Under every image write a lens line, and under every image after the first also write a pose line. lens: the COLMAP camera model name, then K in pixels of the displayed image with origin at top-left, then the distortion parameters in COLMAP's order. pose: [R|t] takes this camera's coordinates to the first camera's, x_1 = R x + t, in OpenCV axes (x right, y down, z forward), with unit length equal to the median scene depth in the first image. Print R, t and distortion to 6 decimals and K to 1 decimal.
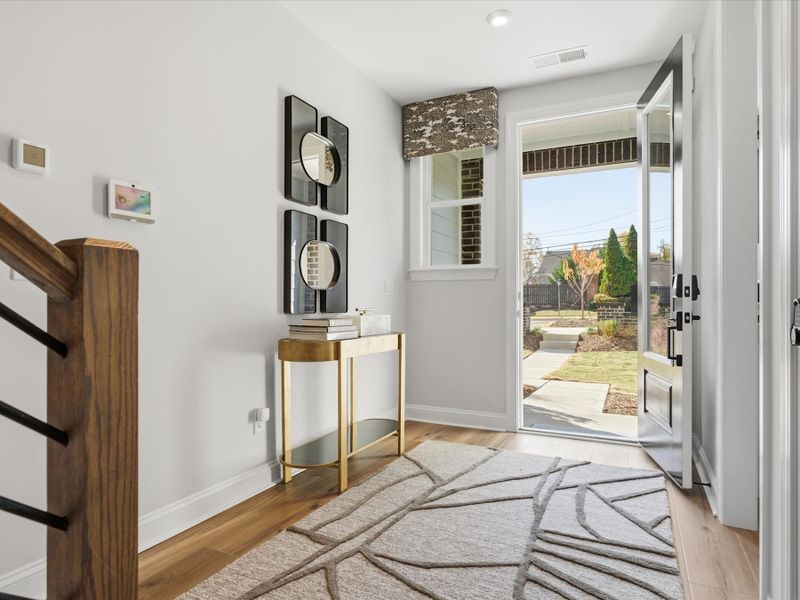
lens RADIAL K [[490.1, 0, 400.0], [0, 490.1, 300.0], [0, 0, 1]] dist [-0.002829, -0.000360]
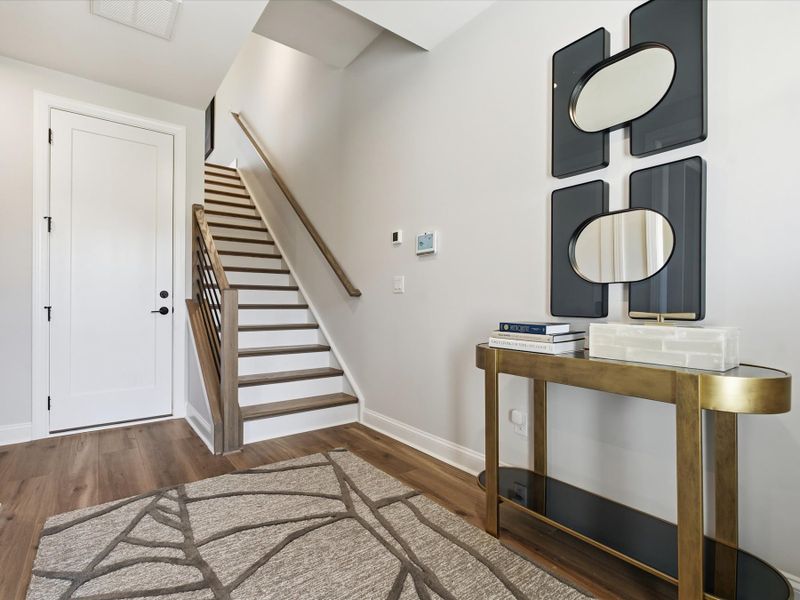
lens RADIAL K [[399.6, 0, 401.1], [0, 399.6, 303.1], [0, 0, 1]] dist [-0.004285, 0.000722]
pose [[-0.447189, -0.003434, -0.894433, 0.664638], [0.002045, 0.999986, -0.004861, 0.012030], [0.894437, -0.004003, -0.447176, 1.416583]]
